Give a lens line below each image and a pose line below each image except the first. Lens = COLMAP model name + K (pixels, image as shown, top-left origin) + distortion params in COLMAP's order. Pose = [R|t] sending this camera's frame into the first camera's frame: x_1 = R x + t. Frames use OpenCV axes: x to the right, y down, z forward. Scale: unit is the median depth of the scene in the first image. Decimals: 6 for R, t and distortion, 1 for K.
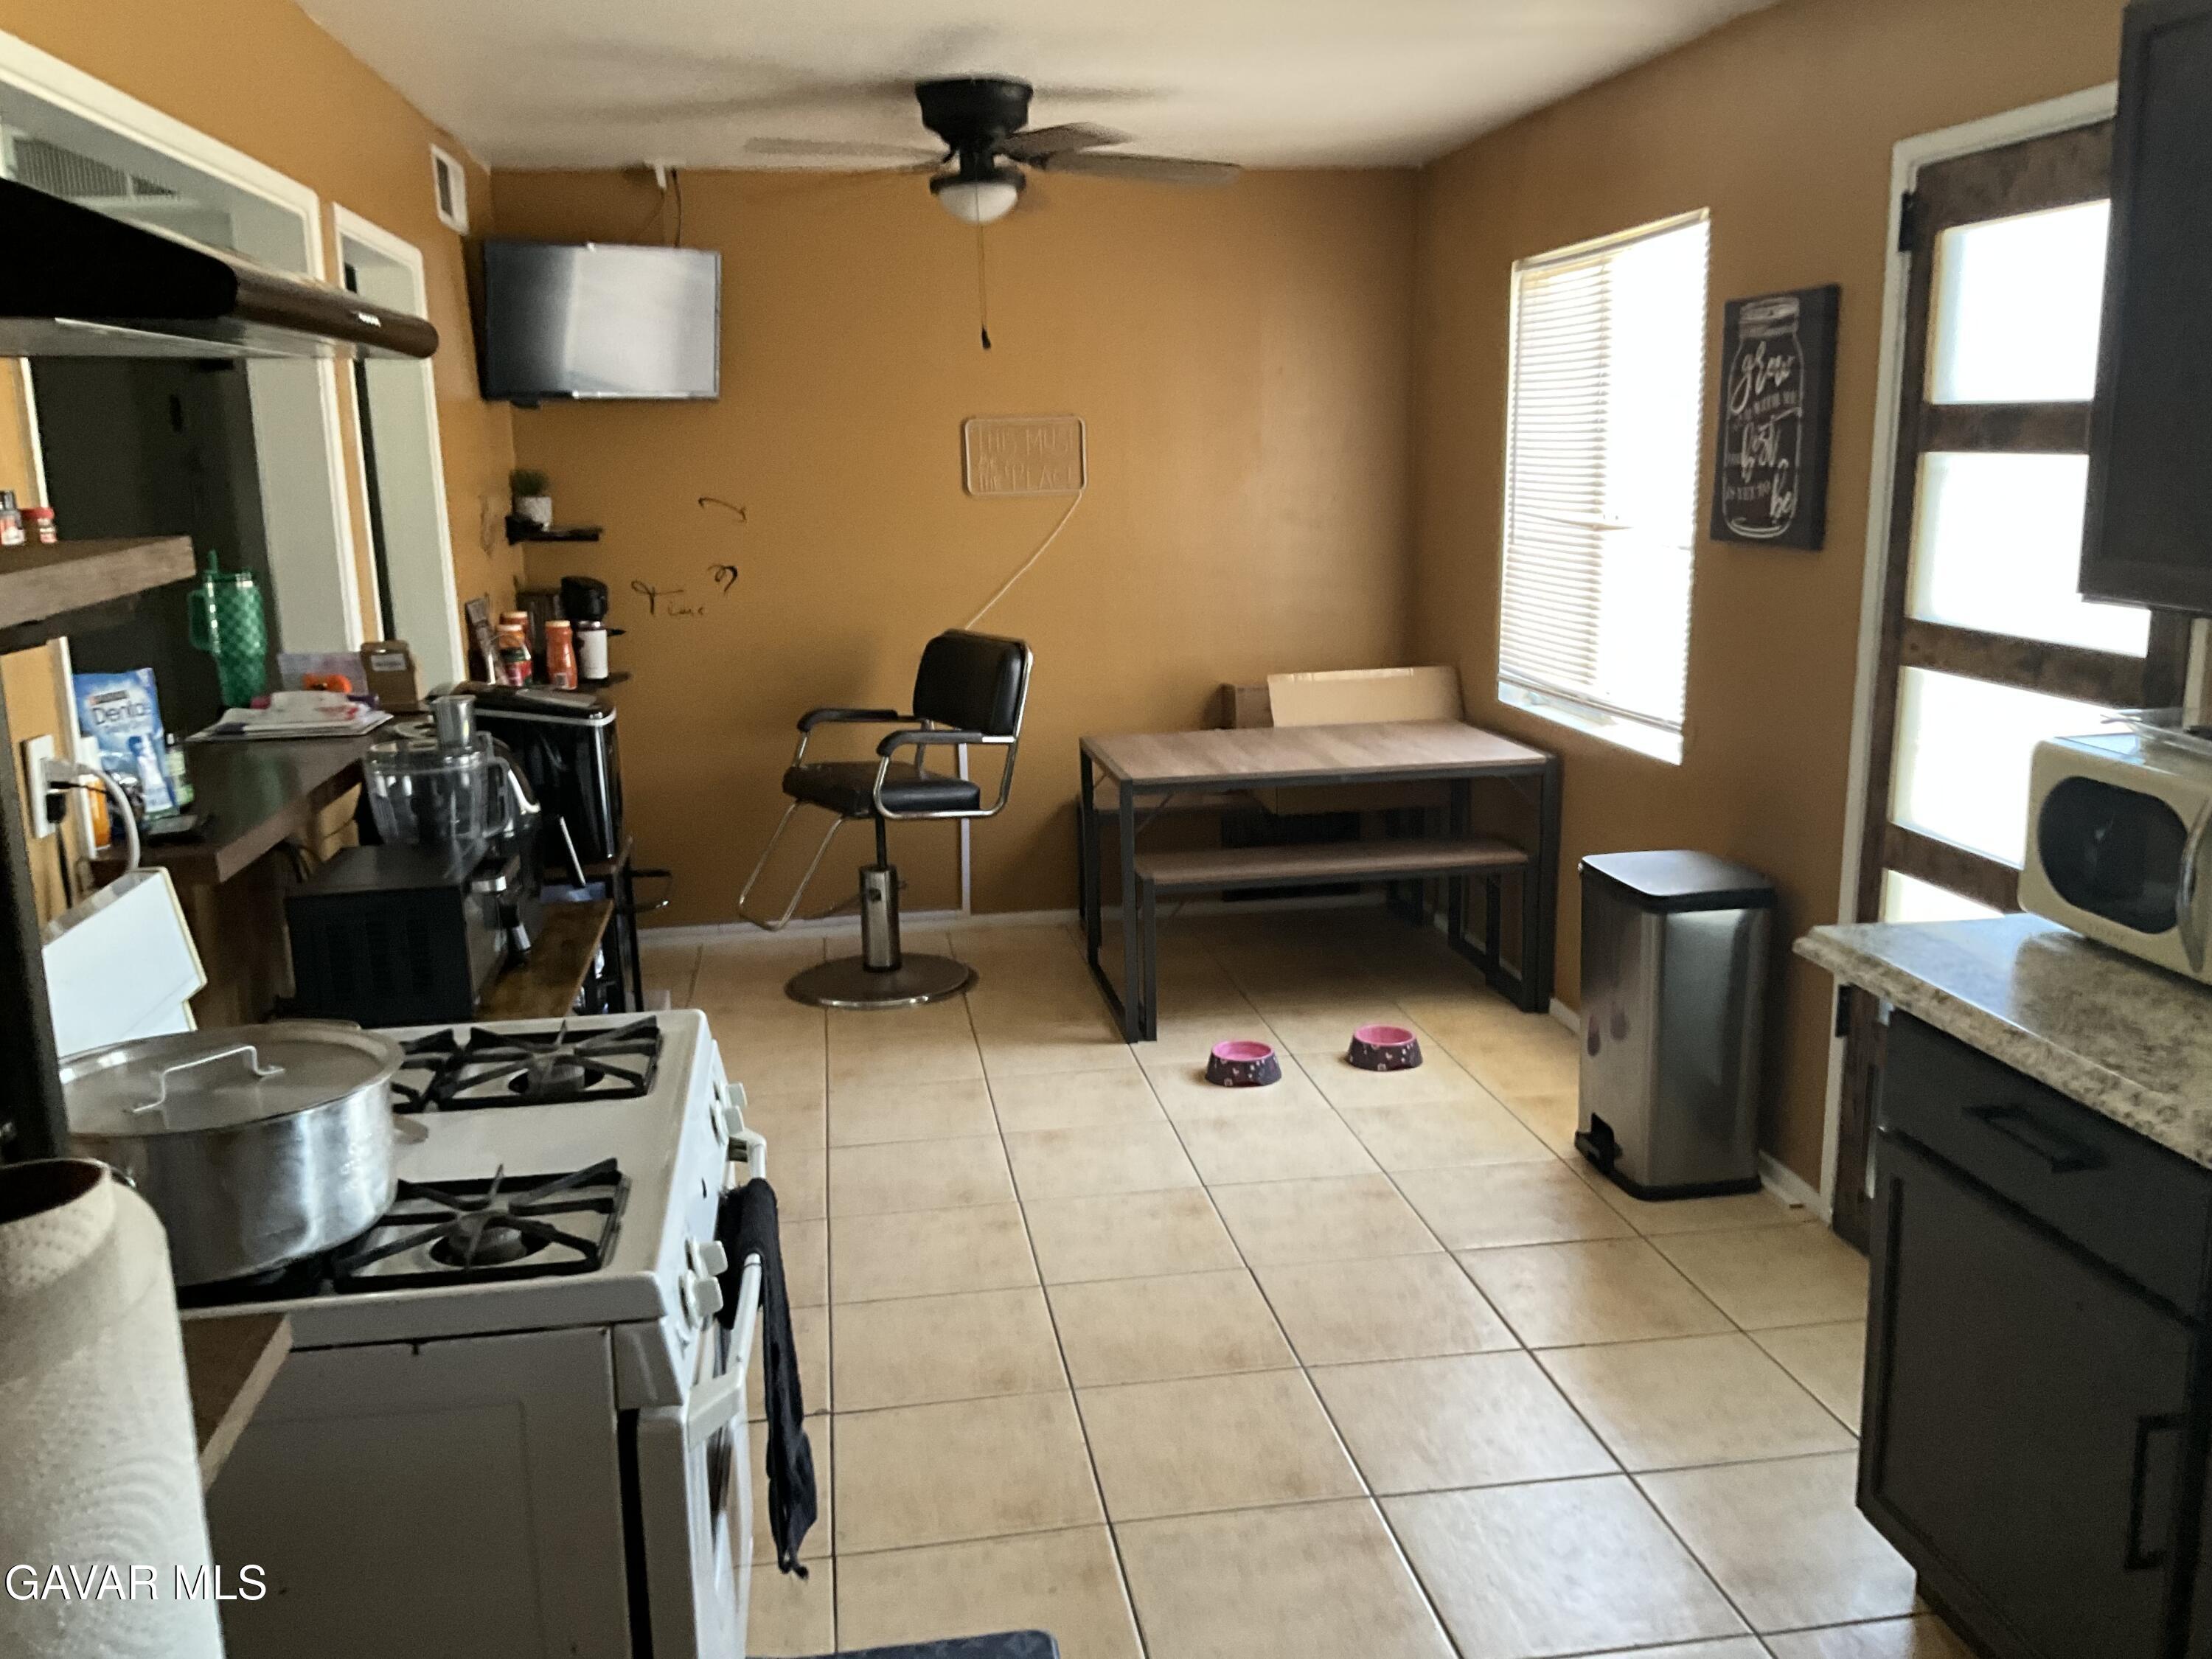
lens RADIAL K [[1811.5, 0, 1106.0], [0, 1811.5, 829.5], [0, 0, 1]] dist [0.087798, -0.156226]
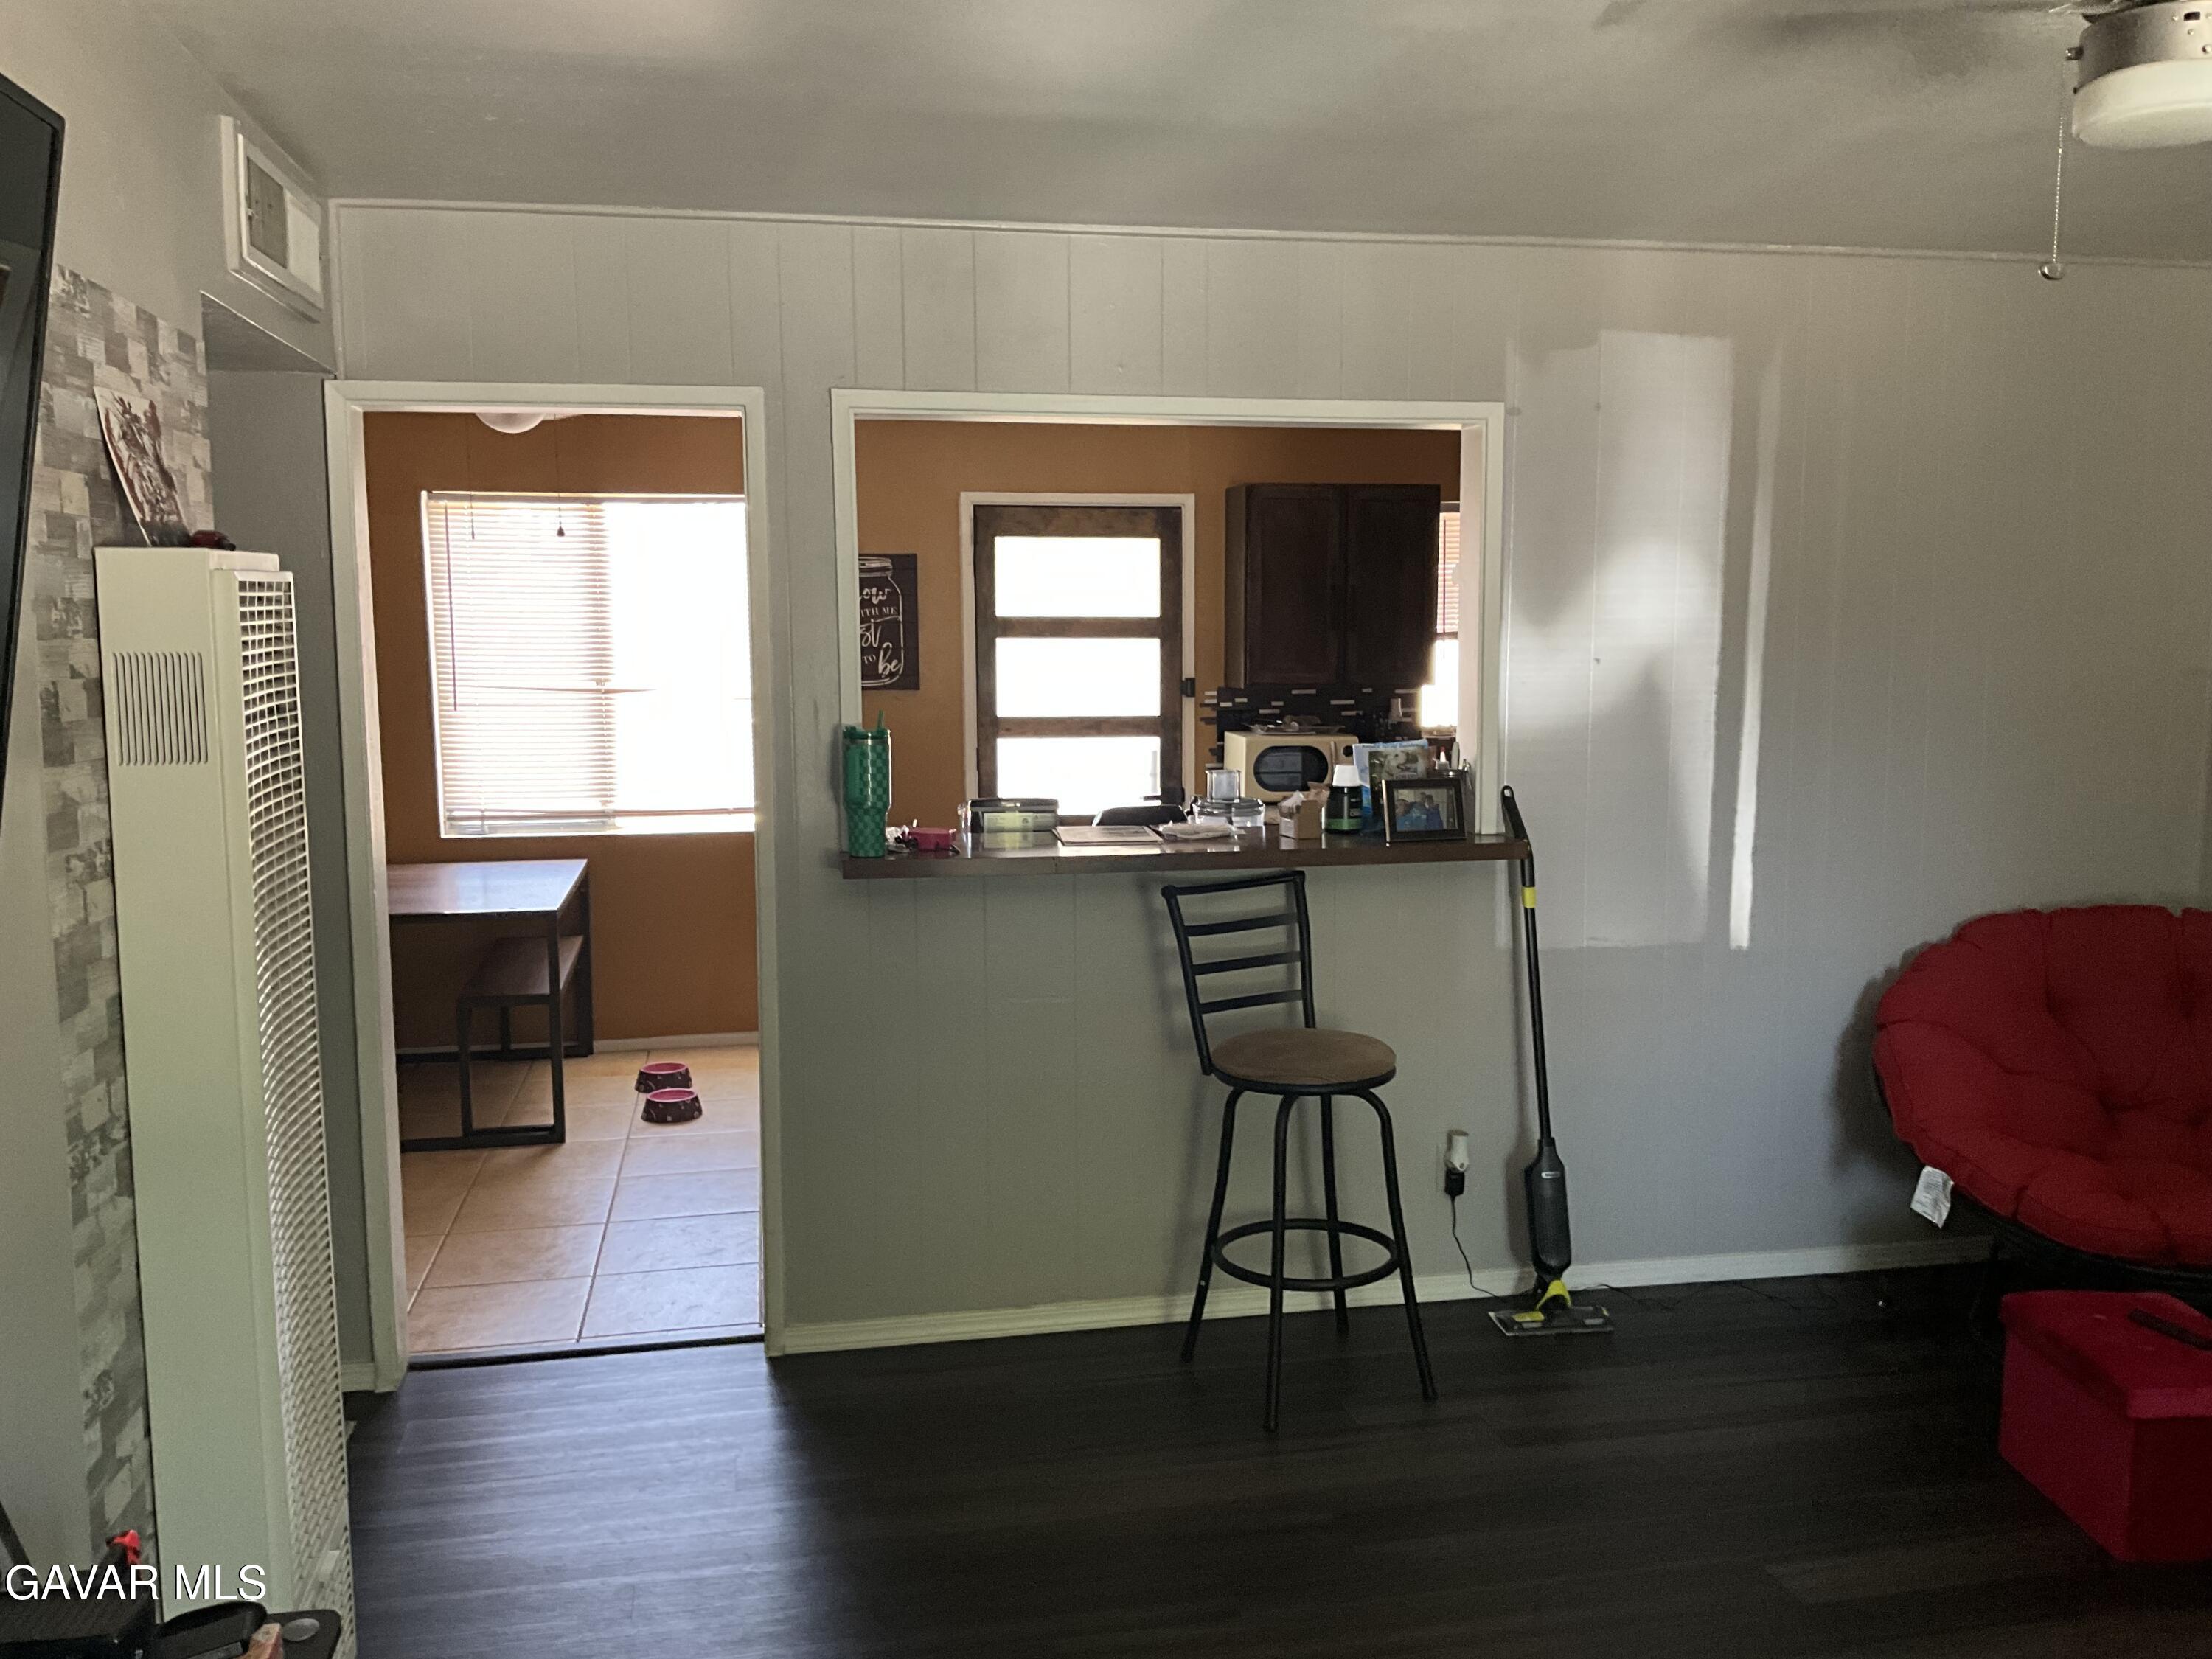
lens RADIAL K [[1811.5, 0, 1106.0], [0, 1811.5, 829.5], [0, 0, 1]] dist [0.087798, -0.156226]
pose [[-0.005646, -0.104812, 0.994476, -1.484890], [0.209718, 0.972252, 0.103660, -0.162952], [-0.977746, 0.209145, 0.016491, 0.794778]]
